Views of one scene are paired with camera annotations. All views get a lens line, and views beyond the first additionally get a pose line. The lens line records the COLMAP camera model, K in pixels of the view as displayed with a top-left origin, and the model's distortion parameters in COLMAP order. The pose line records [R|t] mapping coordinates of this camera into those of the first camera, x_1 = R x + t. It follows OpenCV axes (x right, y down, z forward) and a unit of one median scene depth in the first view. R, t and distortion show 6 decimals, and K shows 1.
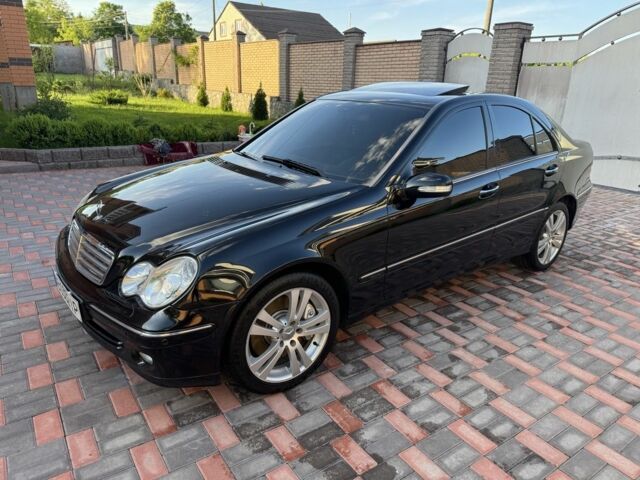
lens RADIAL K [[457.9, 0, 319.0], [0, 457.9, 225.7], [0, 0, 1]] dist [0.065296, -0.079625]
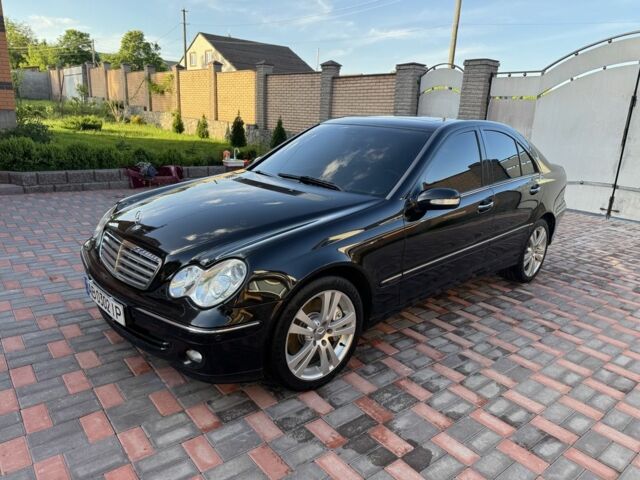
lens RADIAL K [[457.9, 0, 319.0], [0, 457.9, 225.7], [0, 0, 1]] dist [0.065296, -0.079625]
pose [[0.997080, -0.002419, 0.076332, -0.117705], [0.007132, 0.998080, -0.061527, 0.037868], [-0.076037, 0.061892, 0.995182, -0.066839]]
